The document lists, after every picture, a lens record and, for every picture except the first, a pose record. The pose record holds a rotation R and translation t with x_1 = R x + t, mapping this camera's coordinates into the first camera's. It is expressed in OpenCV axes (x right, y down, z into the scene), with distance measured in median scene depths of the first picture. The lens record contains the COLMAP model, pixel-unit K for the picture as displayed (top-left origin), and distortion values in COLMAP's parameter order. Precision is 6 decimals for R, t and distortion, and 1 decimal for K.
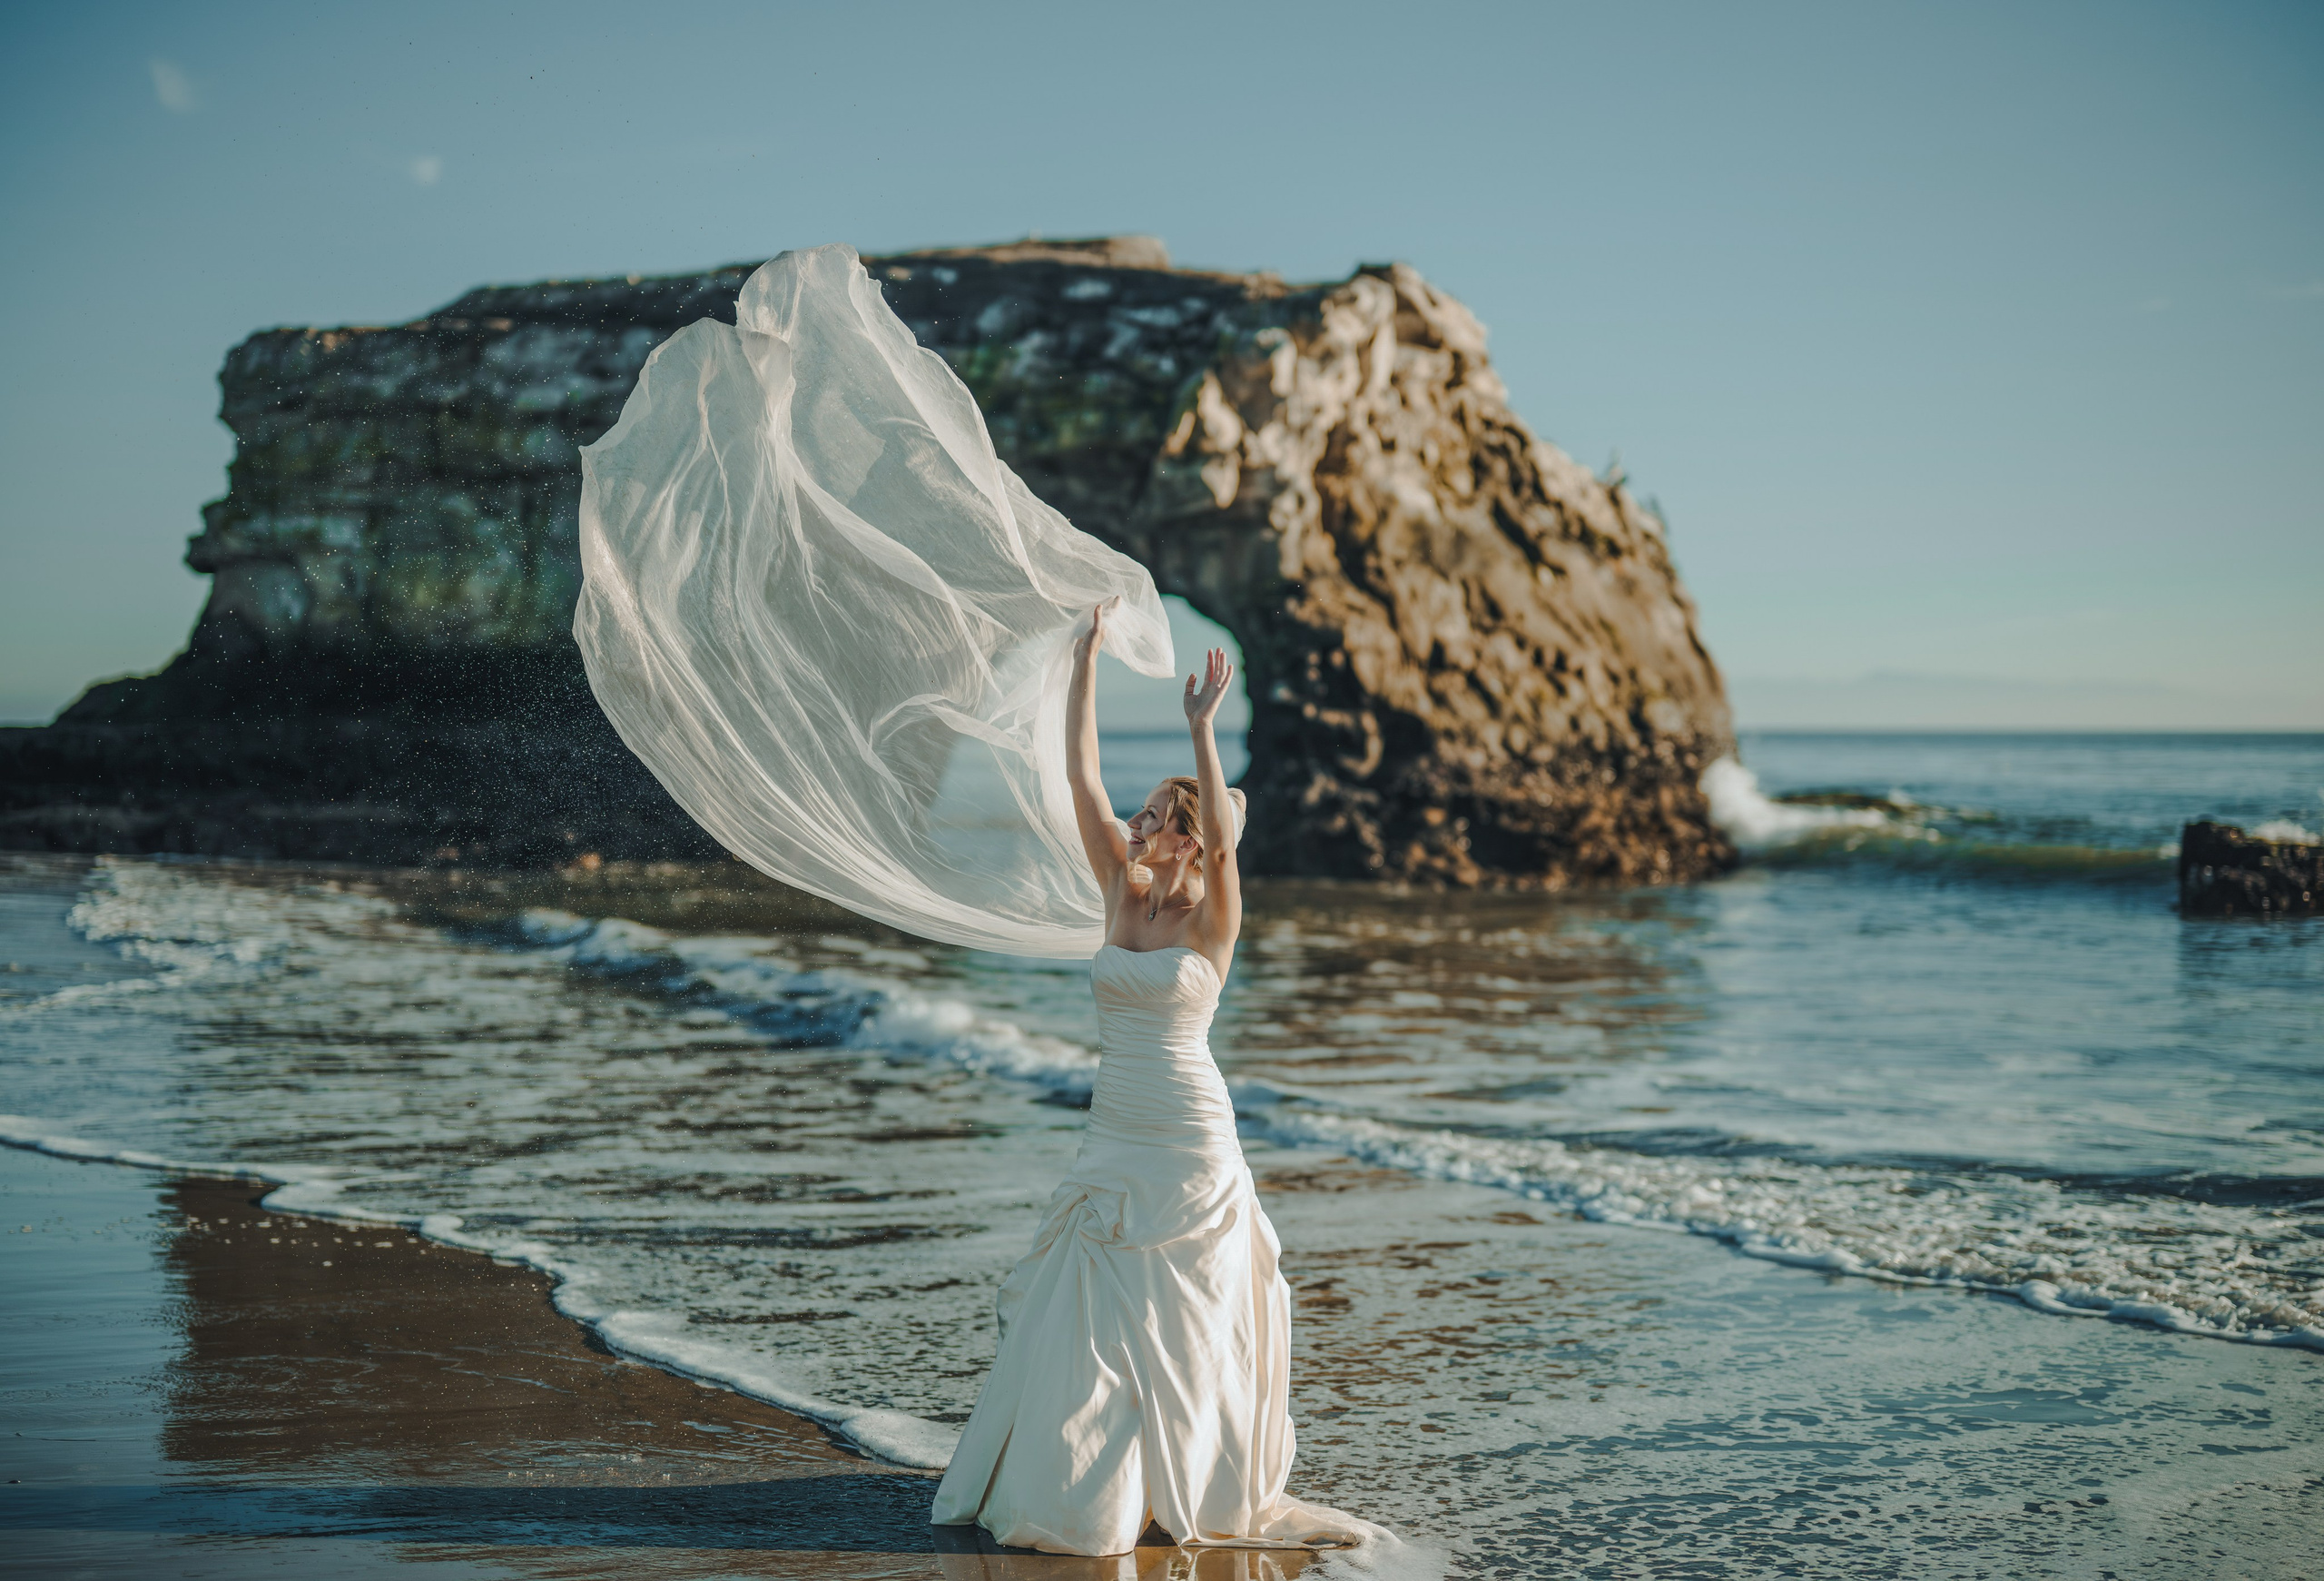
lens RADIAL K [[3838.0, 0, 1059.3], [0, 3838.0, 804.2], [0, 0, 1]] dist [0.025831, 0.000000]
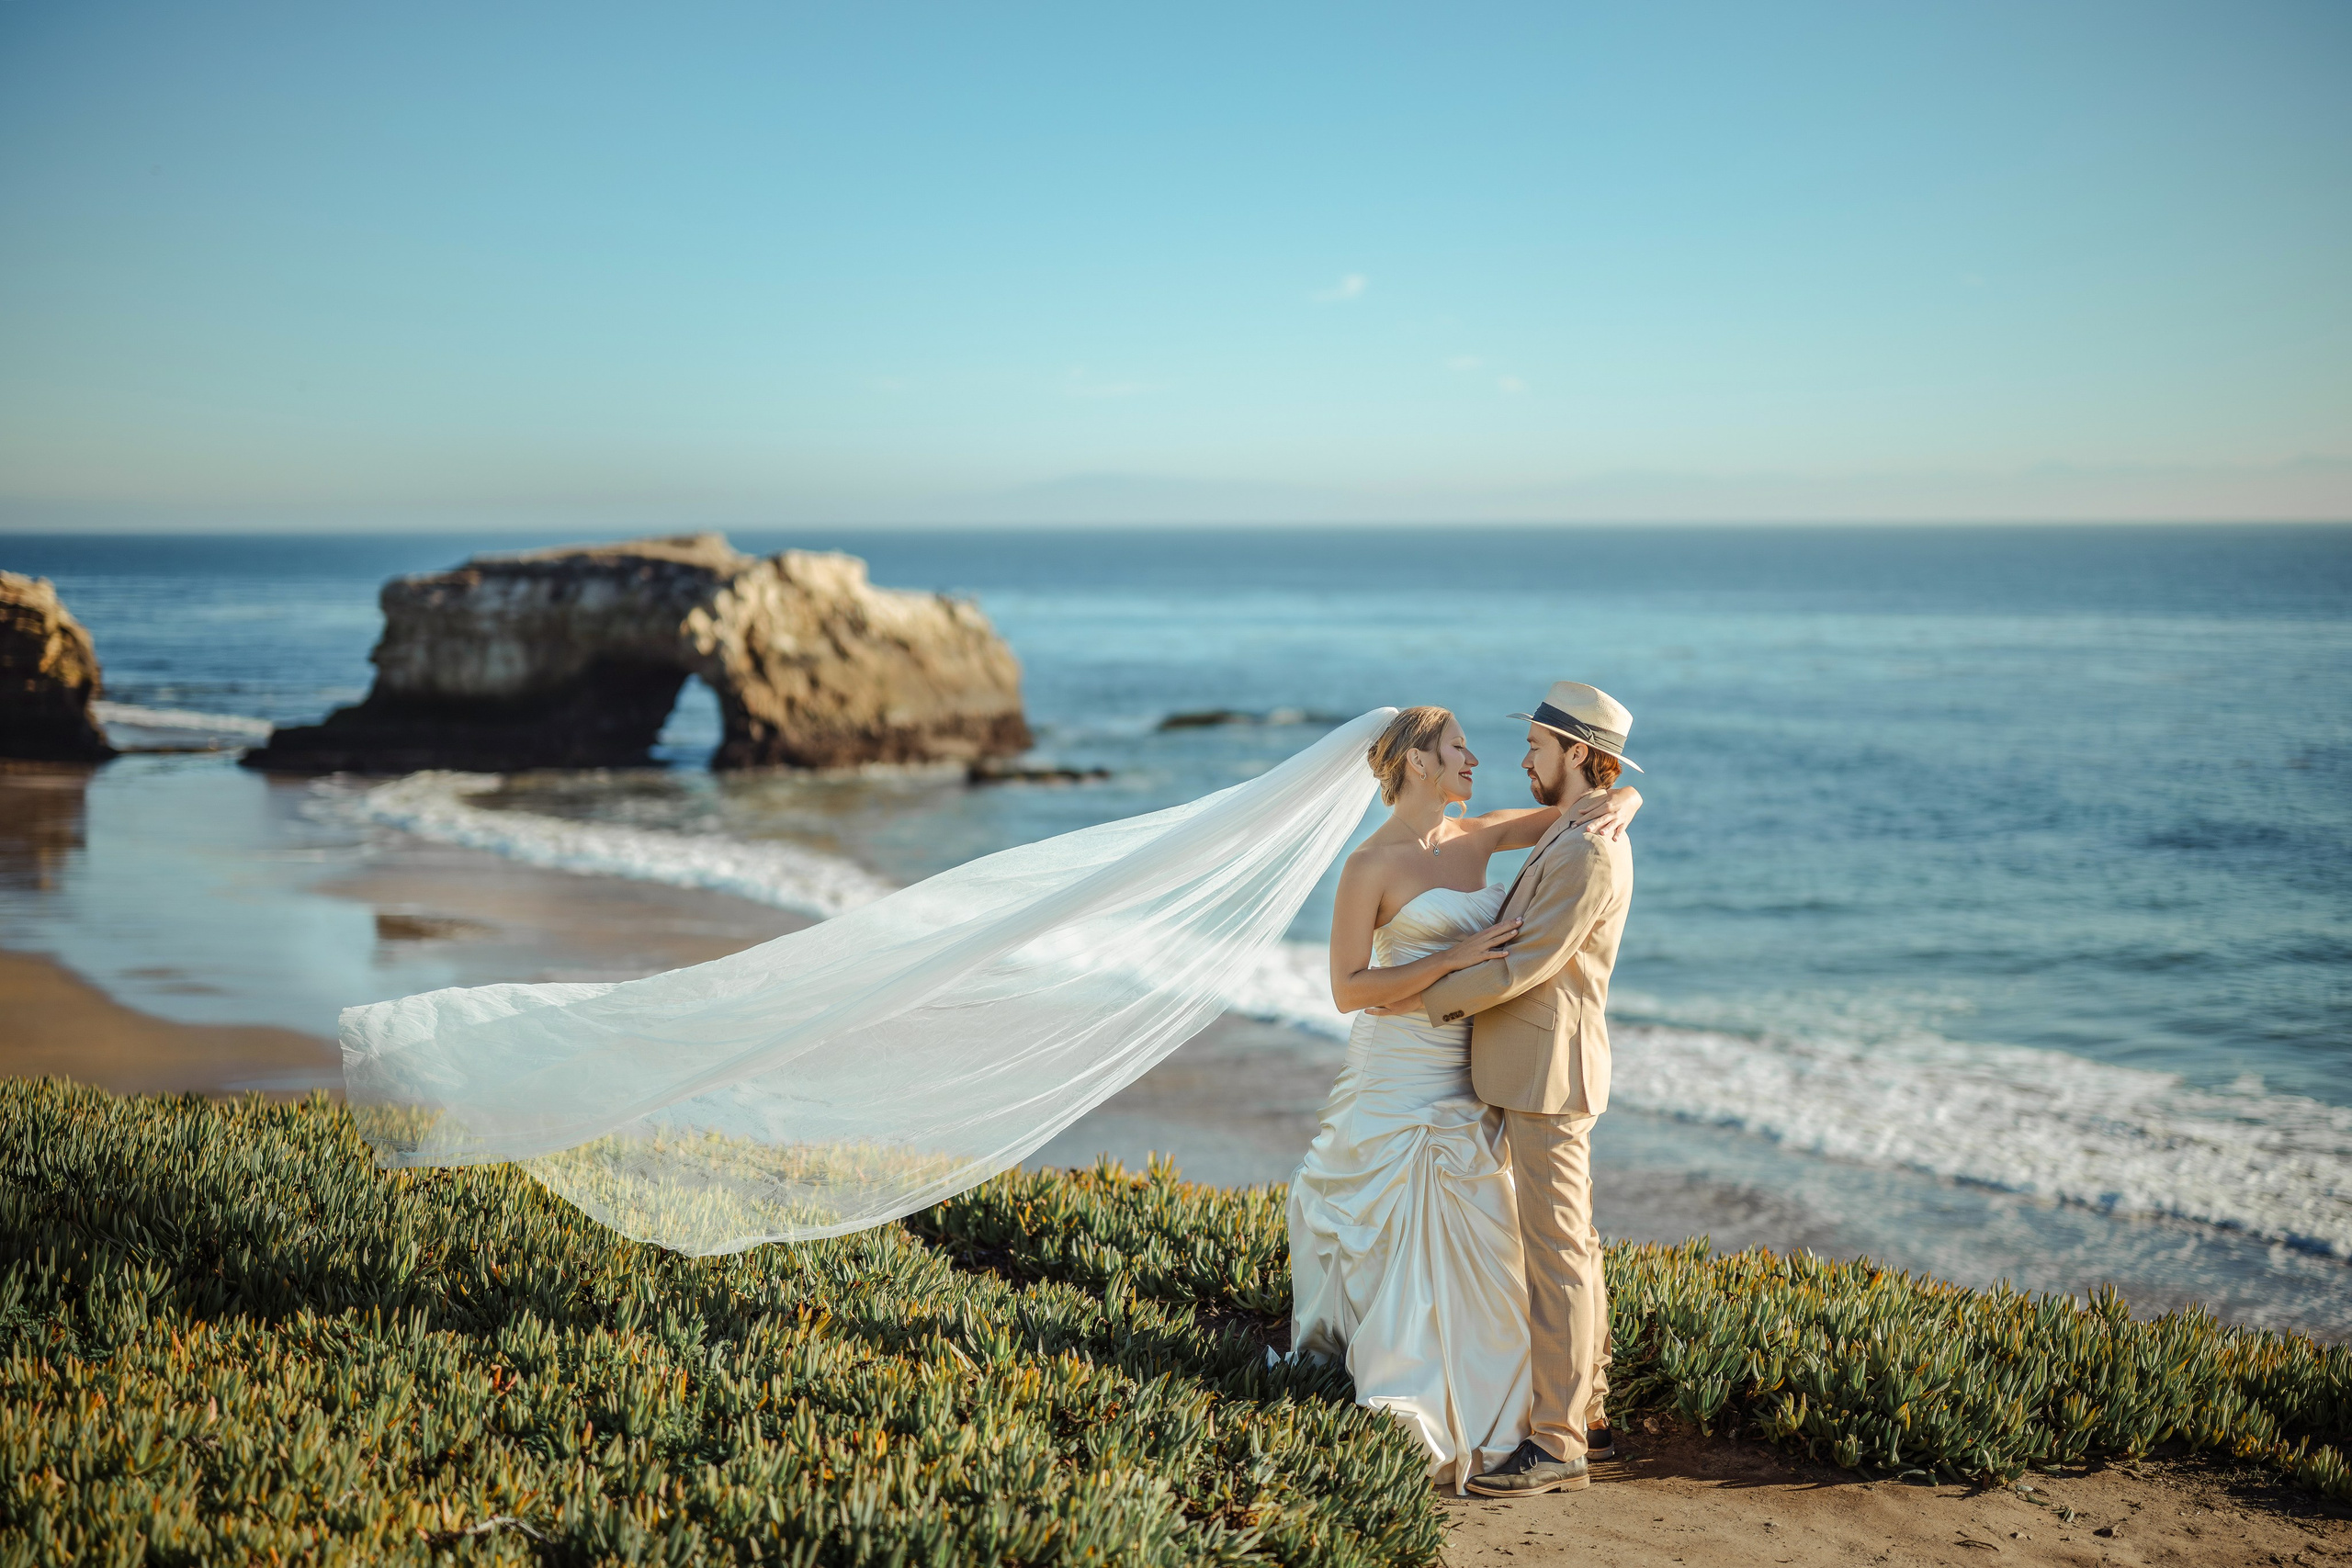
lens RADIAL K [[3828.8, 0, 1160.9], [0, 3828.8, 789.4], [0, 0, 1]] dist [0.031106, 0.000000]
pose [[0.994404, -0.000021, -0.105643, 0.662814], [0.005909, 0.998445, 0.055426, -0.125860], [0.105477, -0.055740, 0.992858, -1.771970]]
